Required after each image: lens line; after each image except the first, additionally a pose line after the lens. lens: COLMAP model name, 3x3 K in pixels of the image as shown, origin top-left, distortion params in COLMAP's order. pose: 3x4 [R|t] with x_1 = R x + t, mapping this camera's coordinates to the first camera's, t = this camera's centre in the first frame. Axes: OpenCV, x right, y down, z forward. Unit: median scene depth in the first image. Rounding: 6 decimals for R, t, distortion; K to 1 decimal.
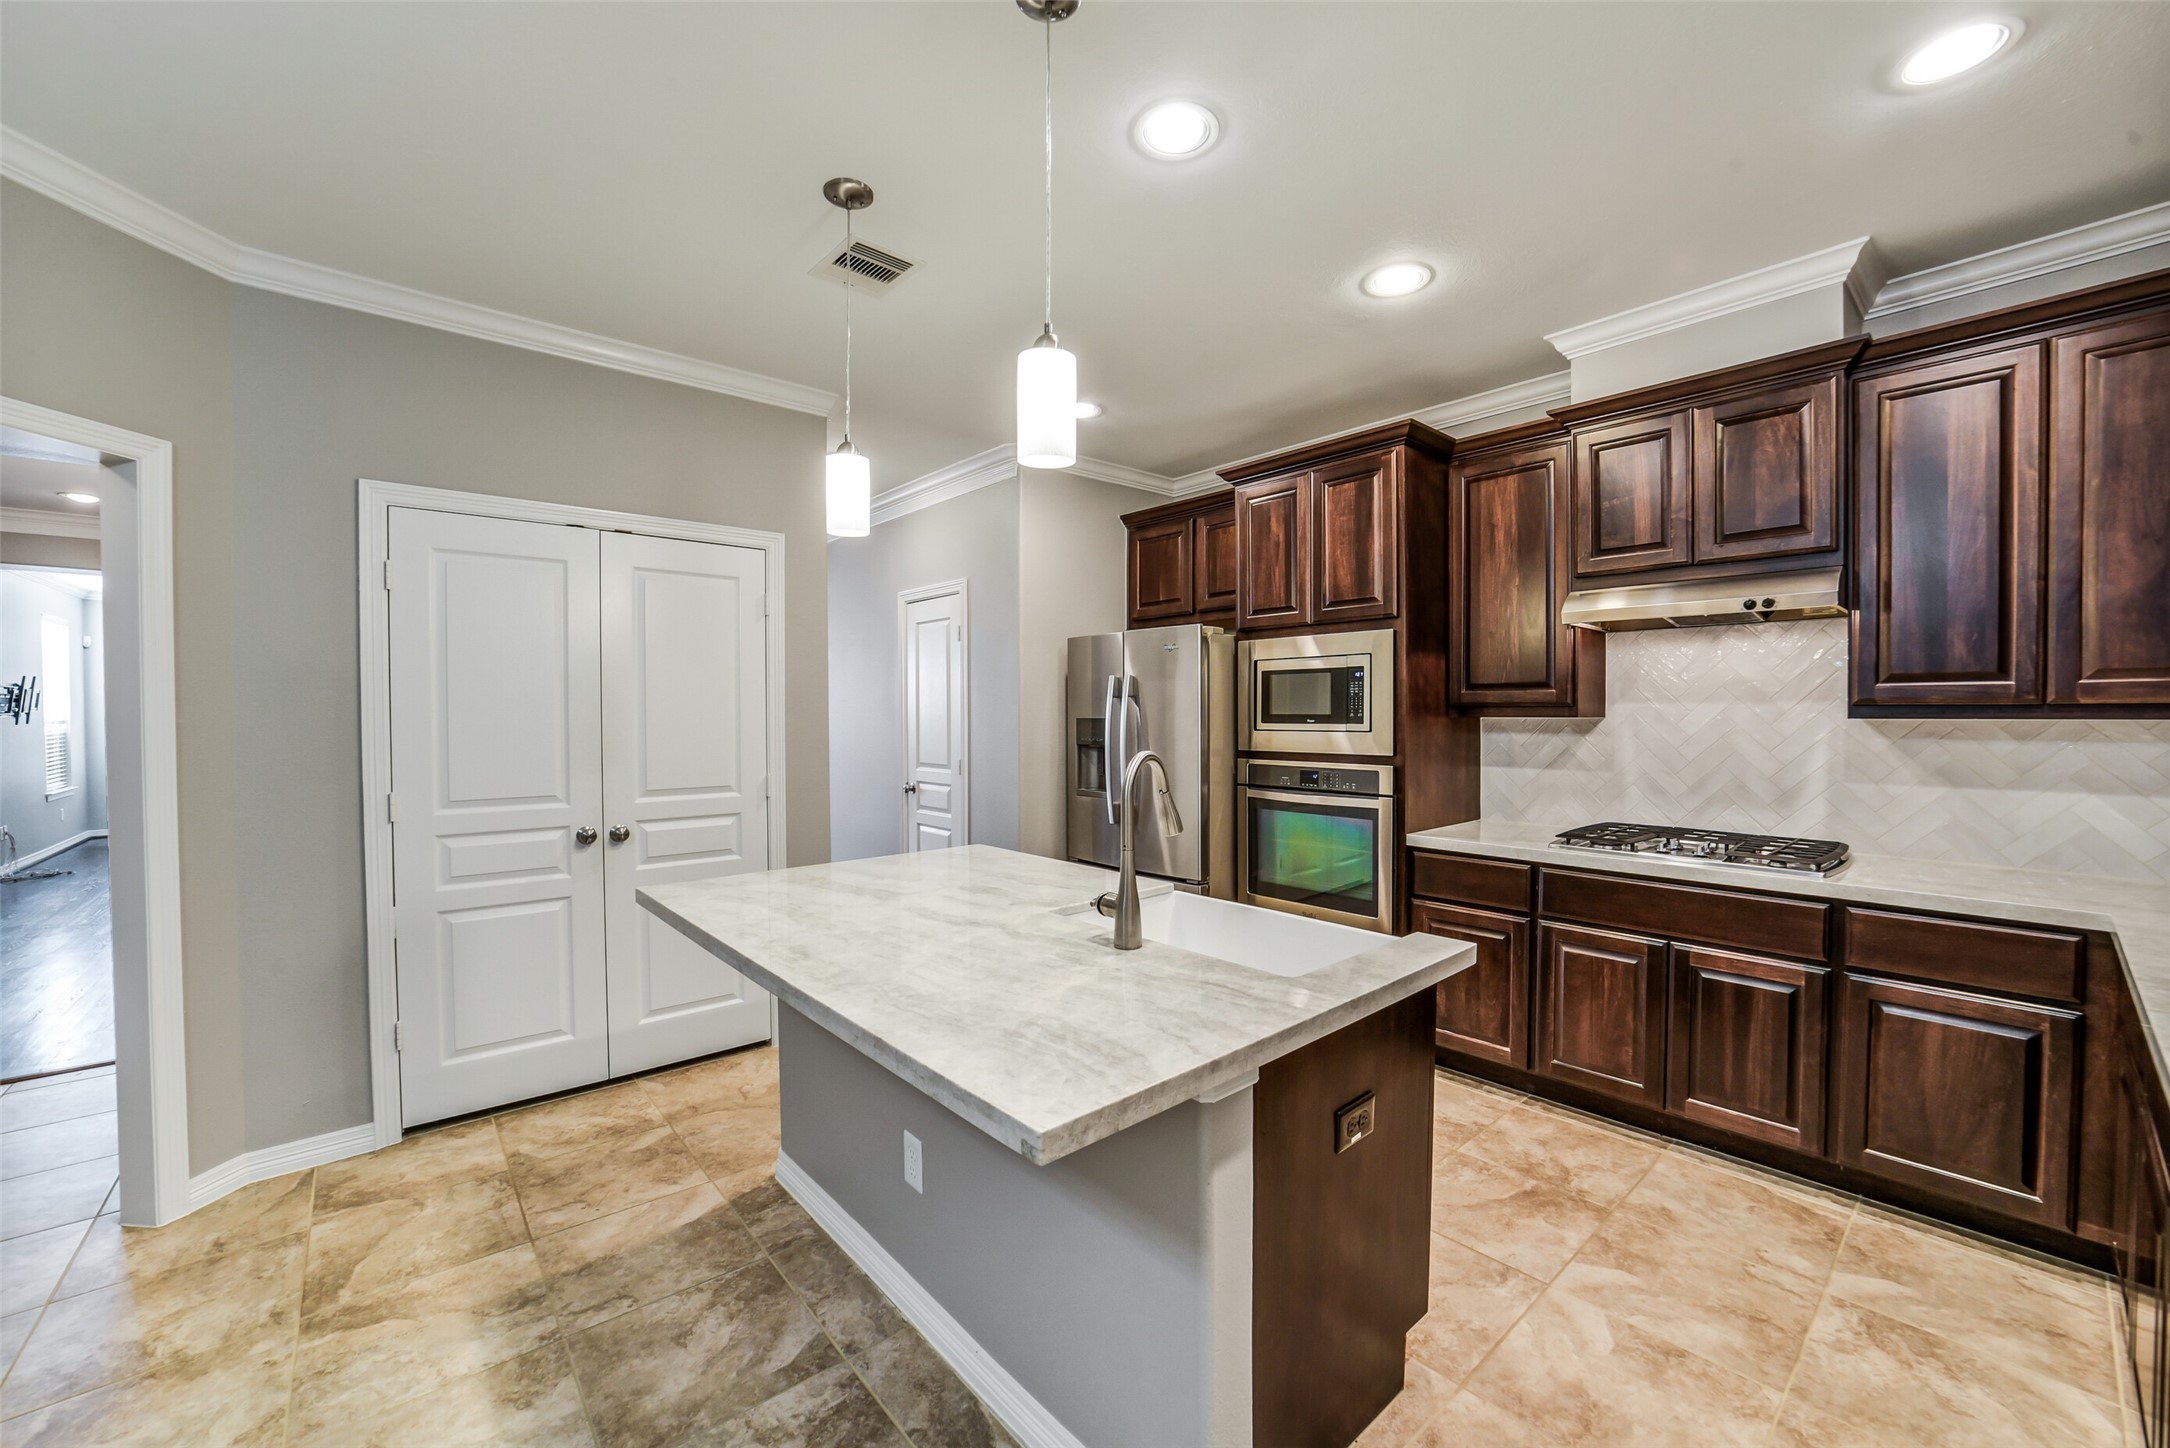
lens RADIAL K [[844.9, 0, 1098.9], [0, 844.9, 731.4], [0, 0, 1]] dist [-0.017238, 0.001026]
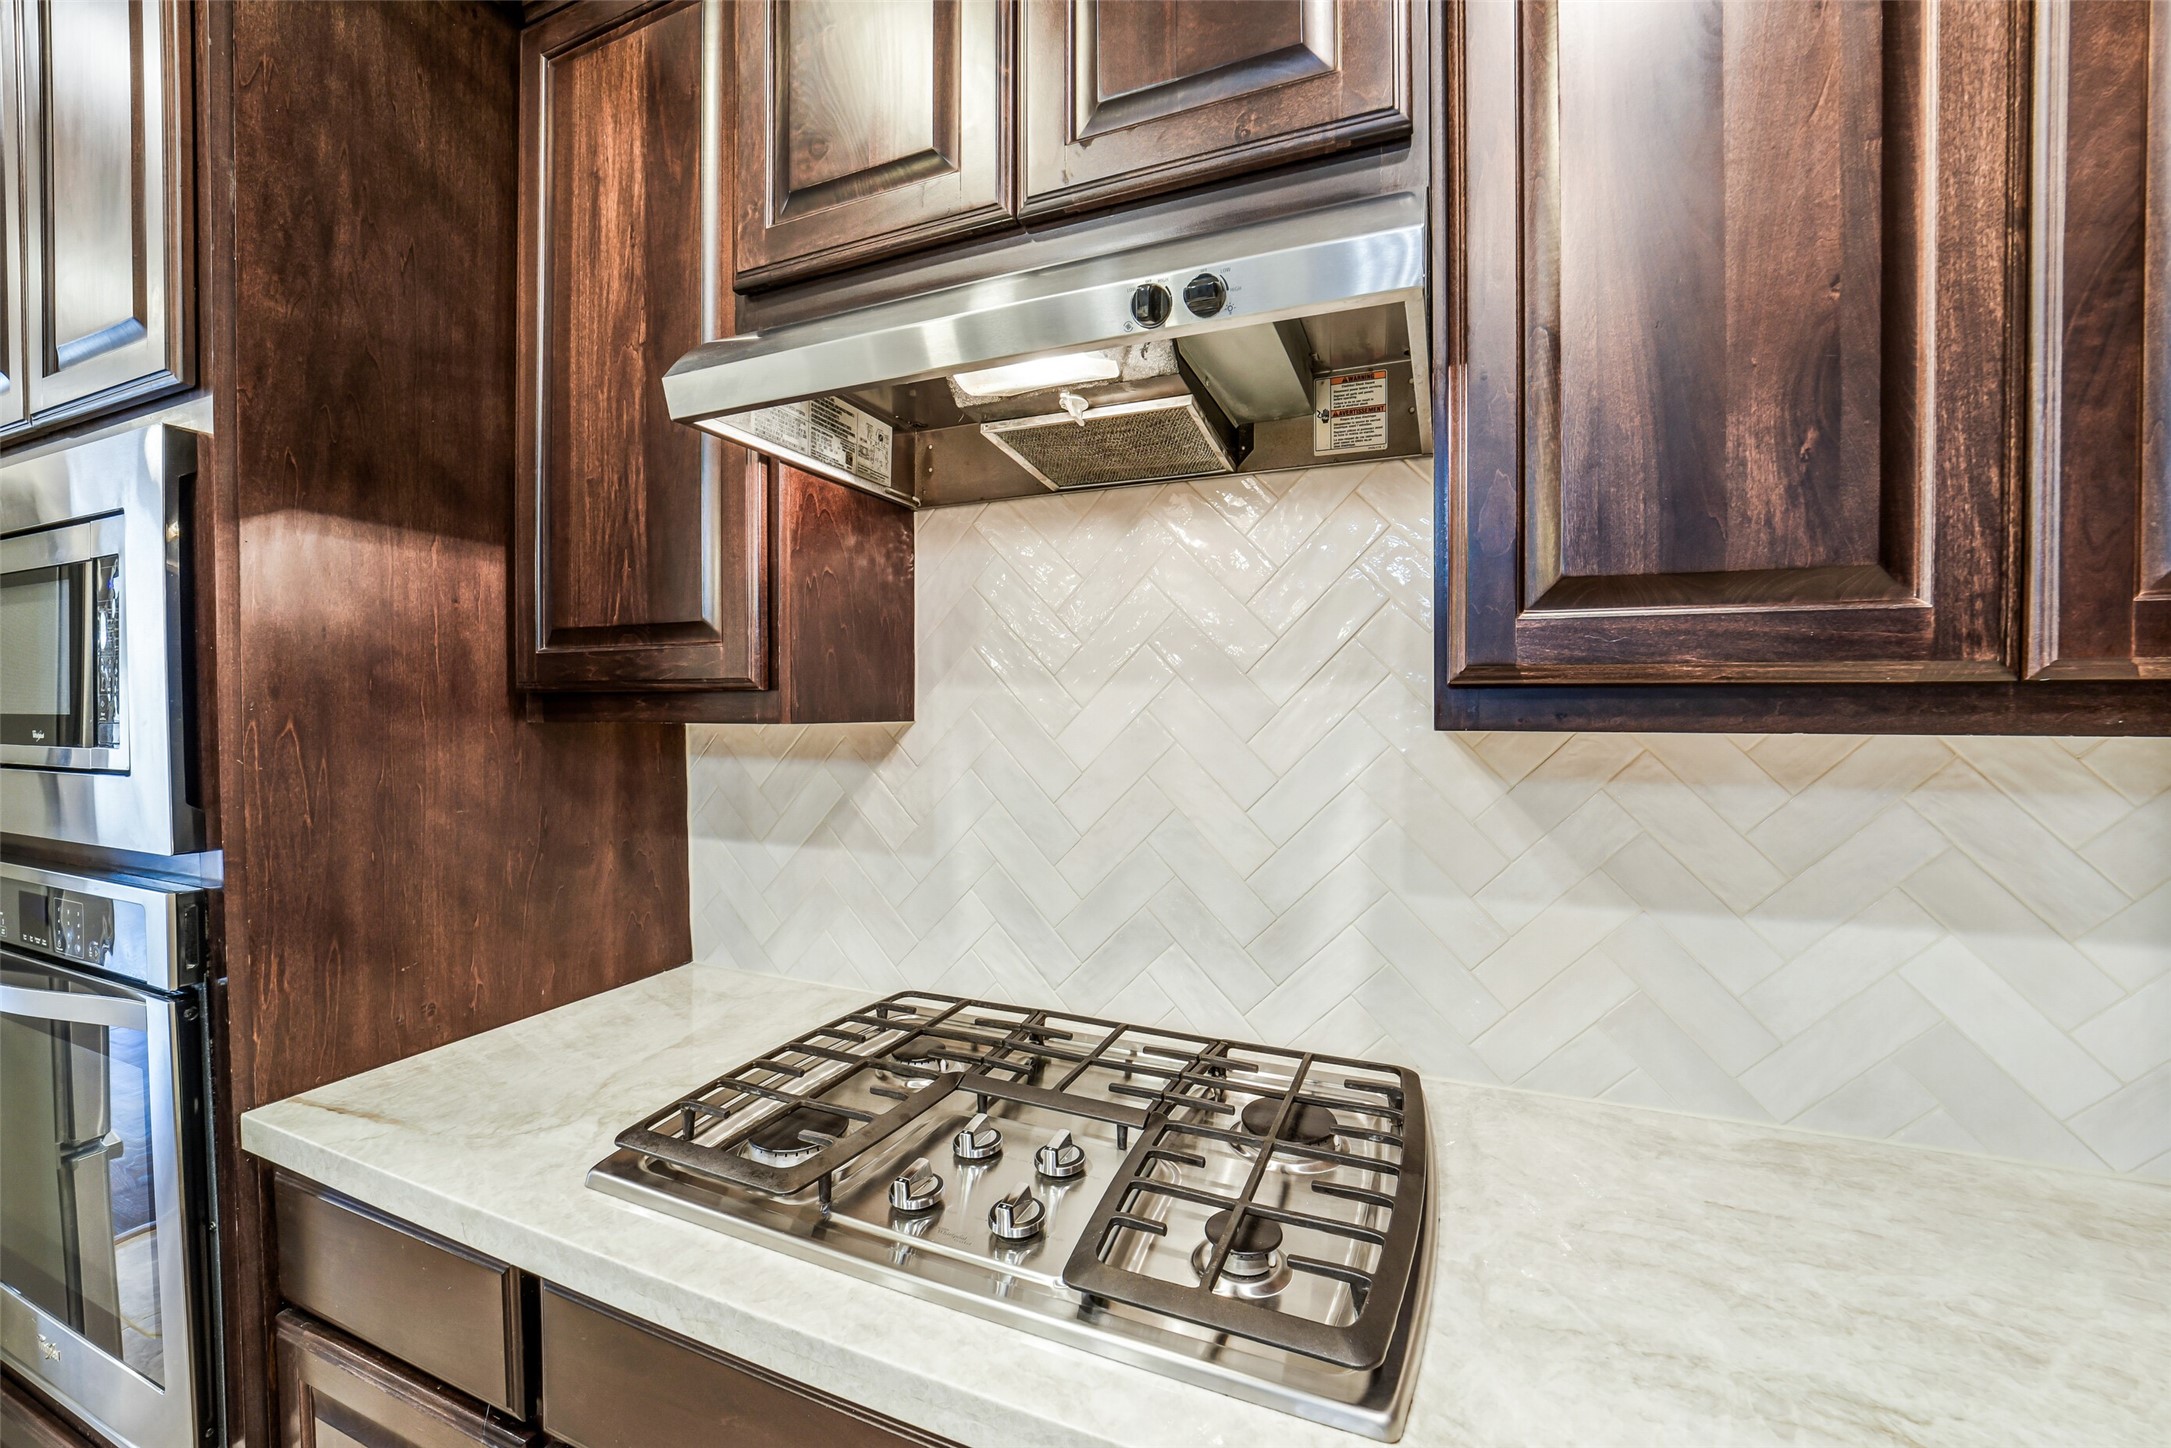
lens RADIAL K [[845.3, 0, 1082.7], [0, 845.3, 722.0], [0, 0, 1]] dist [-0.017238, 0.001026]
pose [[0.908886, -0.006591, 0.416992, 0.604519], [0.008010, 0.999967, -0.001653, -0.017843], [-0.416967, 0.004842, 0.908909, 0.715364]]
